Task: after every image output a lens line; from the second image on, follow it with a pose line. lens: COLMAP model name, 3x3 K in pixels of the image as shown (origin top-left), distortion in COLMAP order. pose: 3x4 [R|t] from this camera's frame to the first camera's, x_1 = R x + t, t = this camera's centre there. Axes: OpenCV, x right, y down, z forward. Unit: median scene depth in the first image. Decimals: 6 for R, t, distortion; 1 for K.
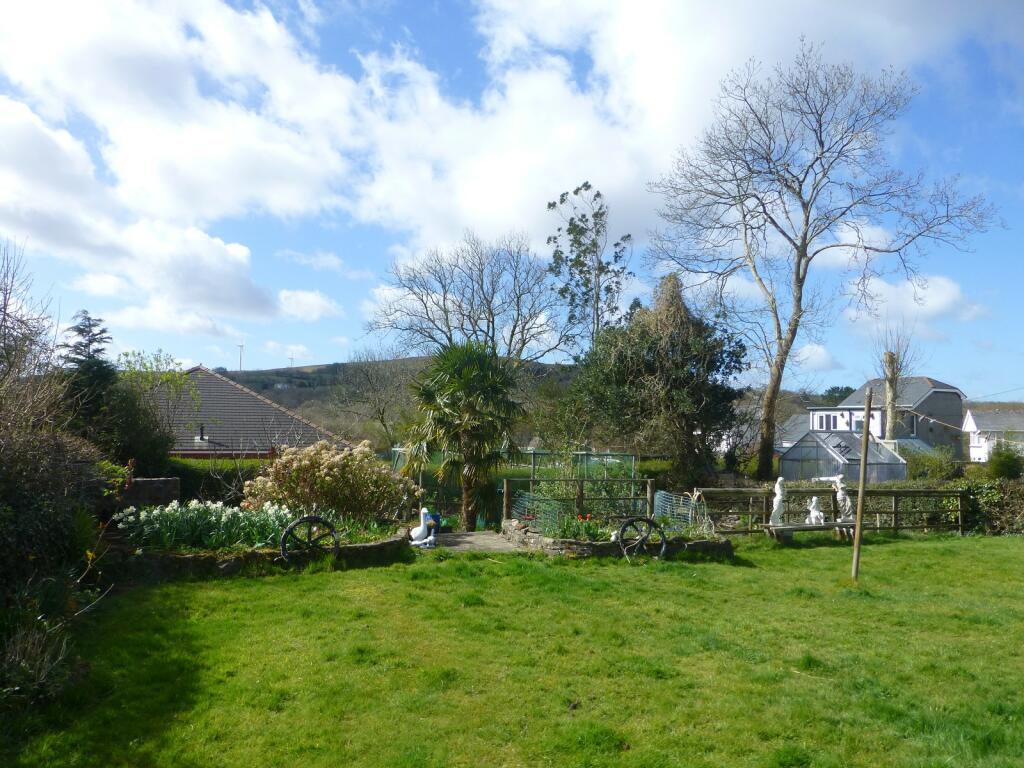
lens RADIAL K [[735.7, 0, 512.0], [0, 735.7, 384.0], [0, 0, 1]] dist [-0.013042, 0.002747]
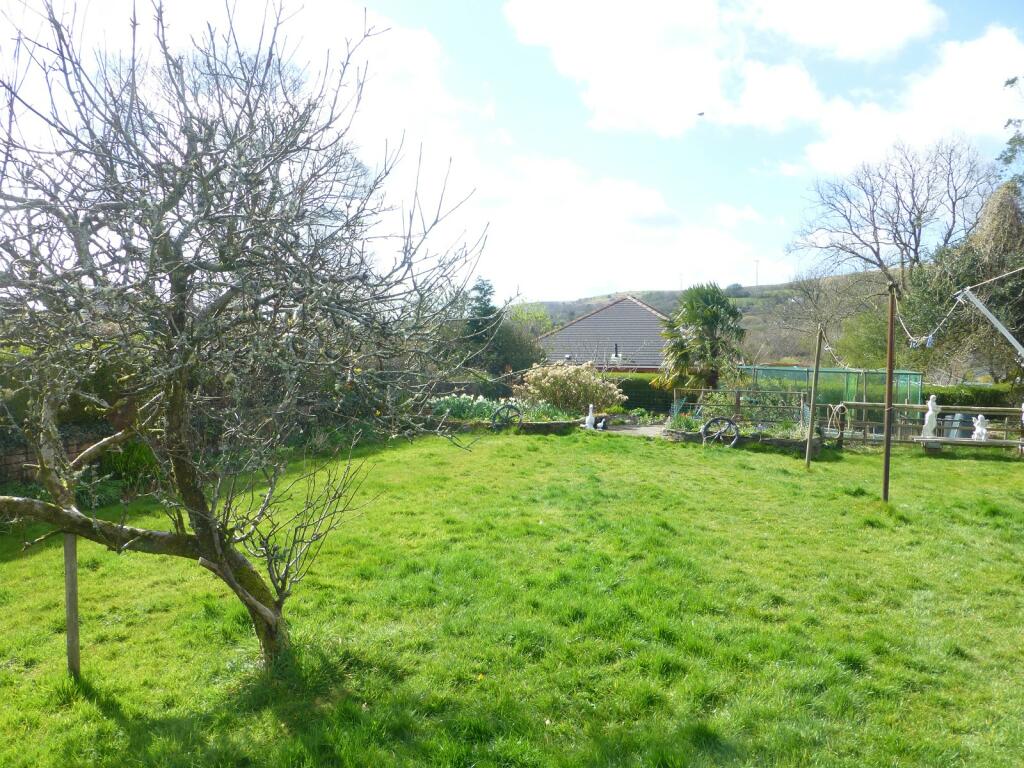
lens RADIAL K [[735.7, 0, 512.0], [0, 735.7, 384.0], [0, 0, 1]] dist [-0.013042, 0.002747]
pose [[0.778342, 0.023127, -0.627415, 0.508188], [0.049588, 0.993935, 0.098154, -0.023643], [0.625880, -0.107510, 0.772474, -0.206989]]
